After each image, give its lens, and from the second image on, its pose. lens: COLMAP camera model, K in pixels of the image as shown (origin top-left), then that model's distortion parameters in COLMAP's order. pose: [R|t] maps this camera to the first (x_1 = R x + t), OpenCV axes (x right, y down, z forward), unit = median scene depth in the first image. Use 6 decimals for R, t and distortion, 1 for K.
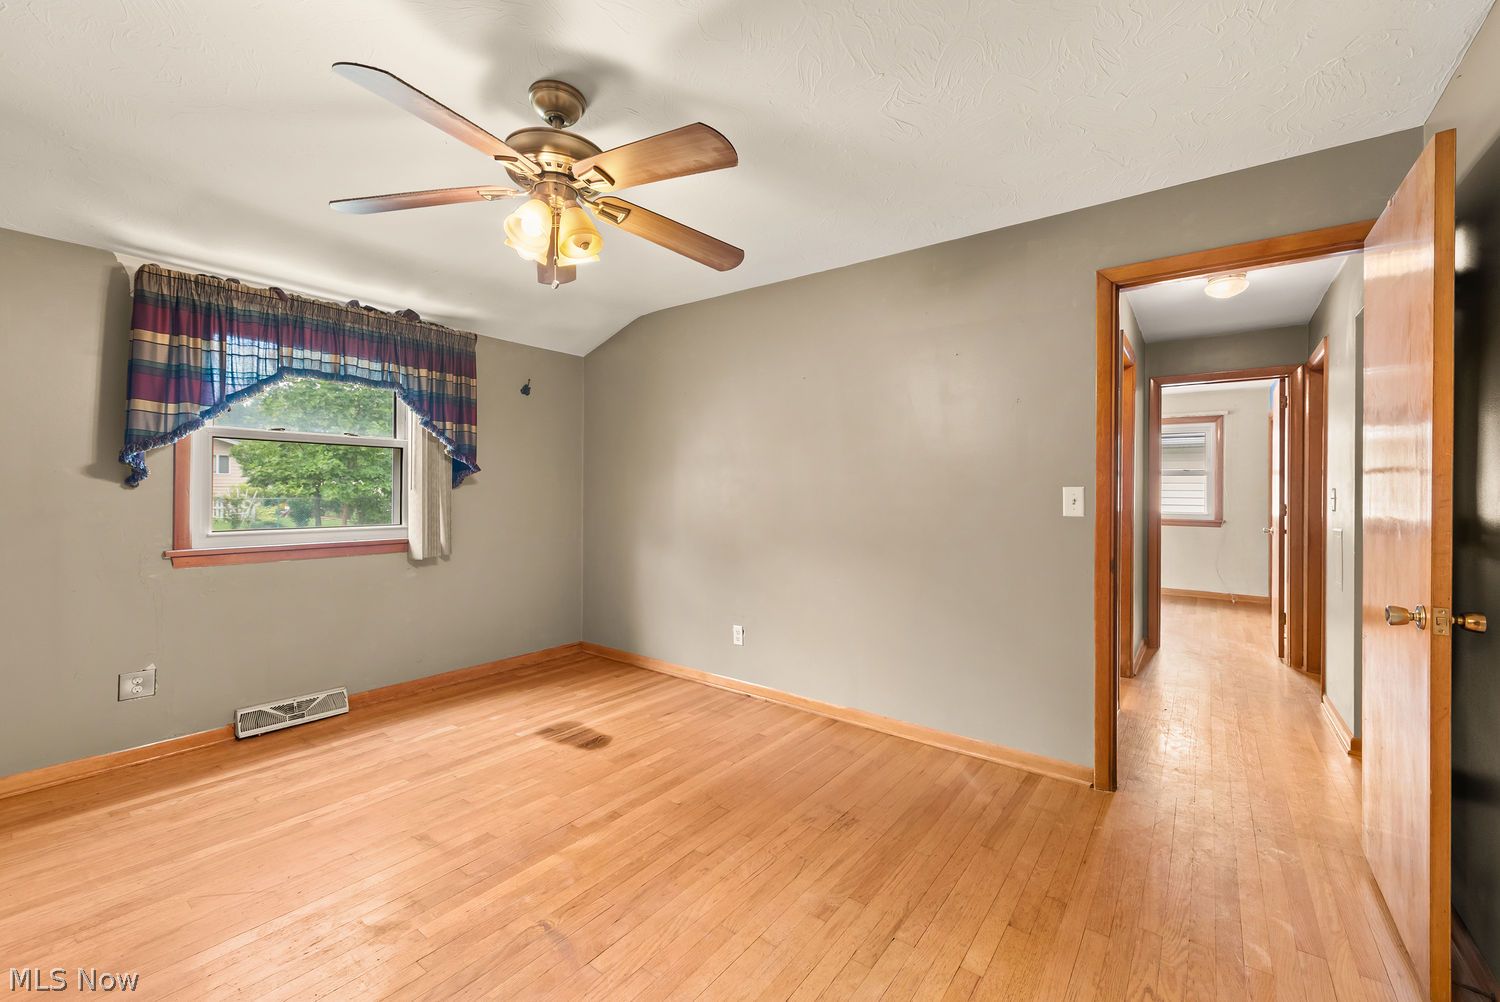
lens RADIAL K [[593.5, 0, 749.4], [0, 593.5, 503.8], [0, 0, 1]] dist [-0.000726, -0.000467]
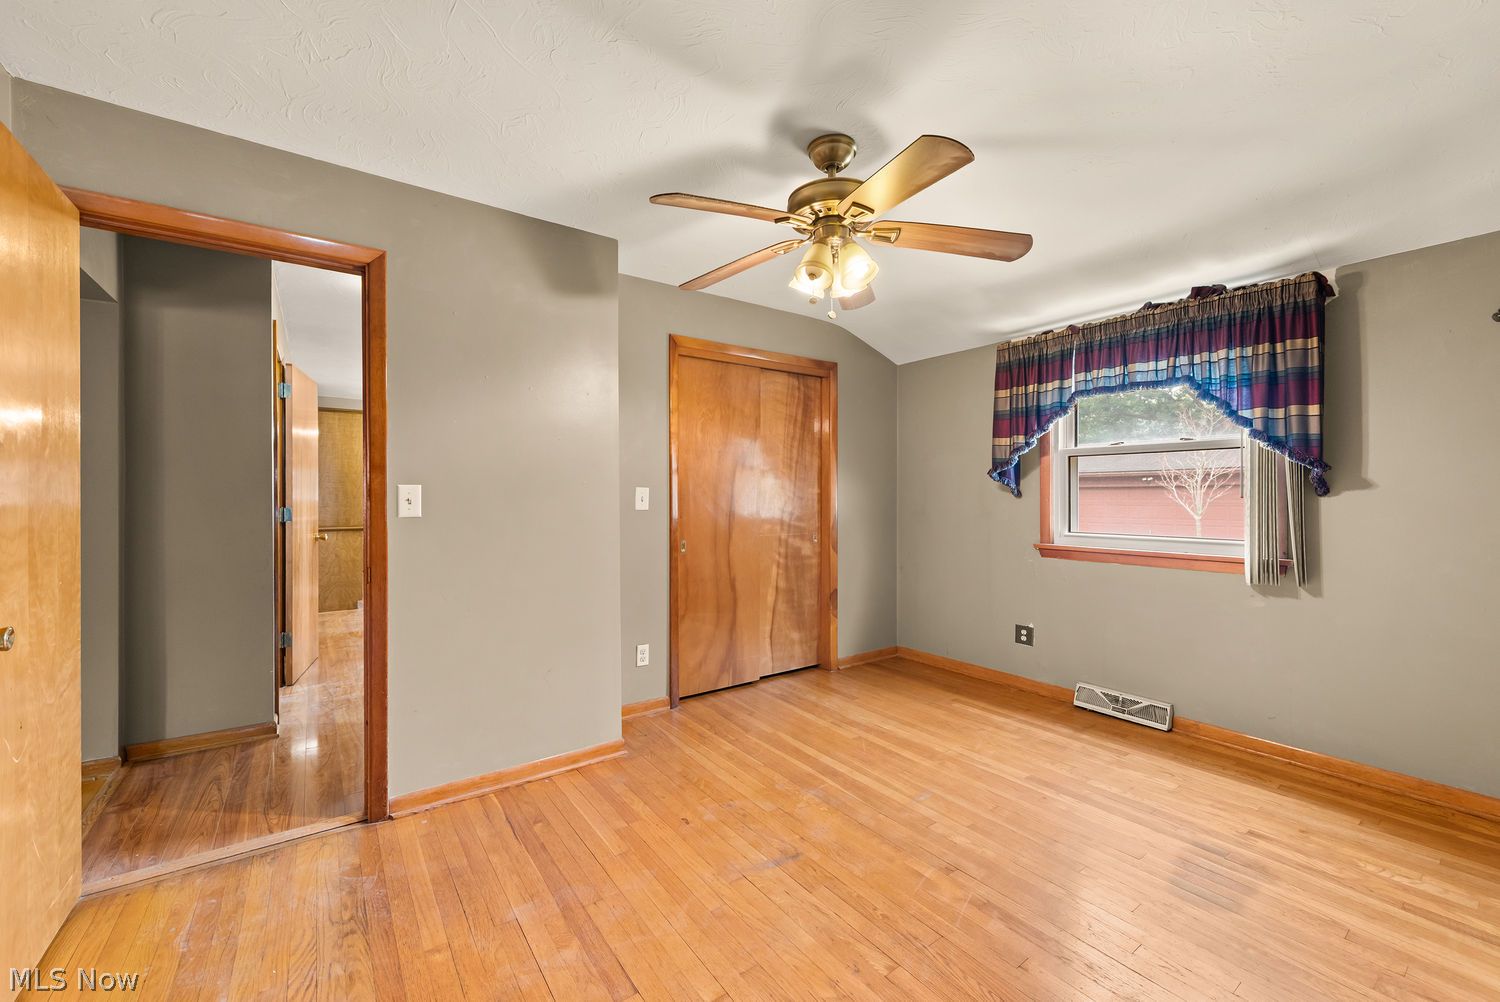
lens RADIAL K [[593.5, 0, 749.4], [0, 593.5, 503.8], [0, 0, 1]] dist [-0.000726, -0.000467]
pose [[-0.290159, 0.002713, -0.956975, 0.462508], [-0.022473, 0.999701, 0.009648, -0.008575], [0.956714, 0.024306, -0.290012, 0.679236]]
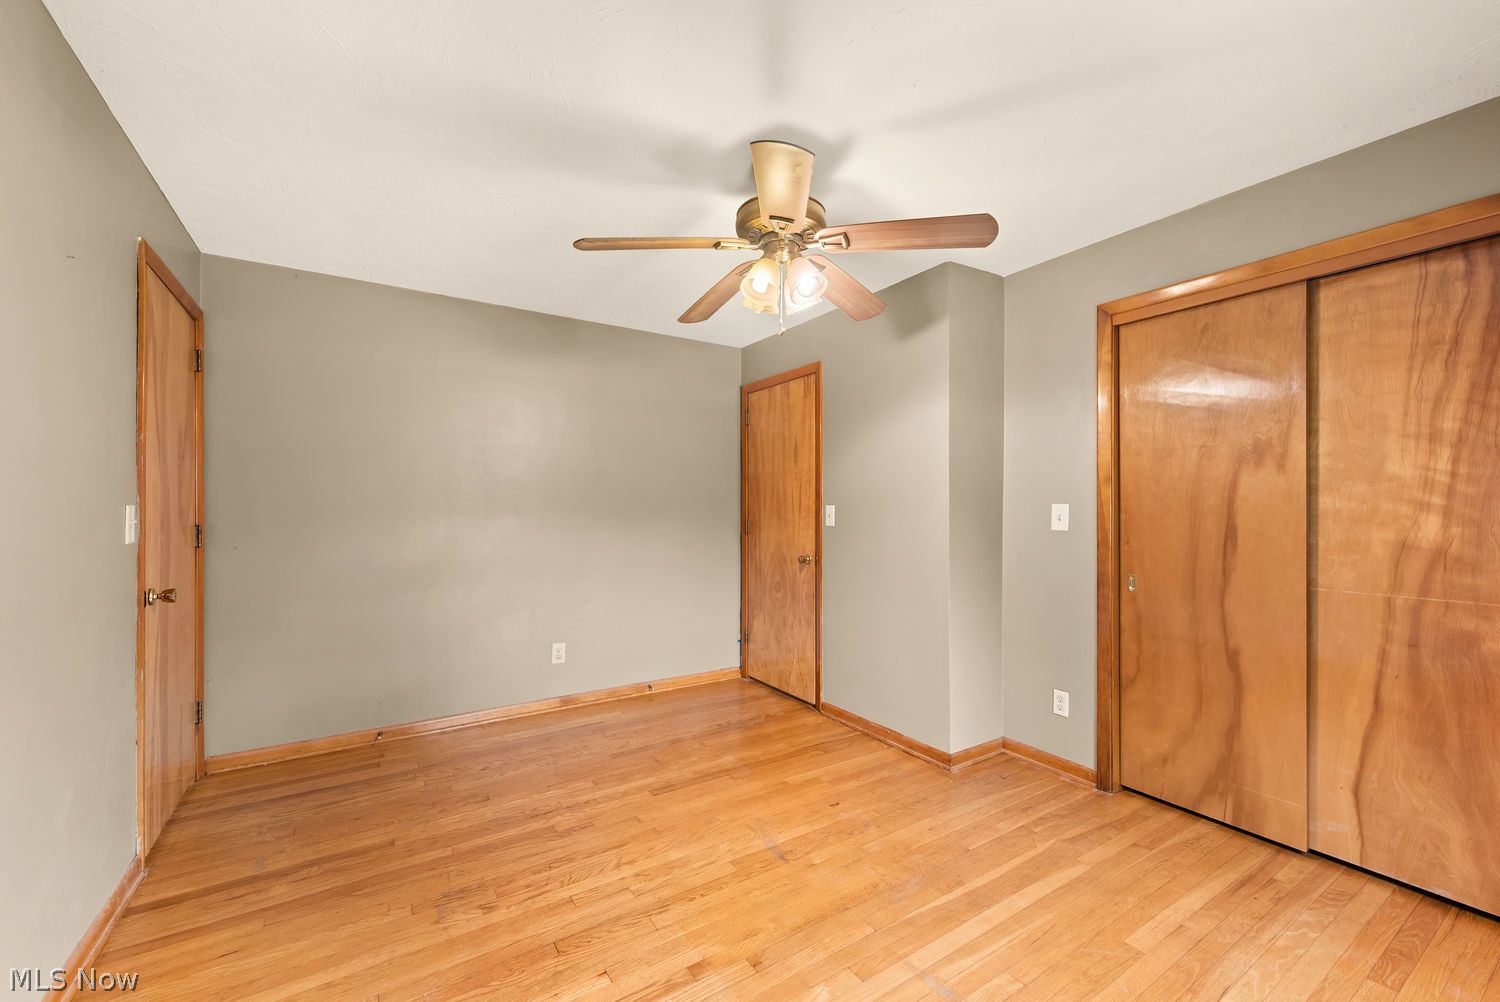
lens RADIAL K [[600.5, 0, 753.7], [0, 600.5, 514.5], [0, 0, 1]] dist [-0.000738, -0.000204]
pose [[-0.940893, -0.014379, 0.338399, -0.389223], [-0.003195, 0.999431, 0.033583, -0.036733], [-0.338690, 0.030516, -0.940403, 1.210378]]
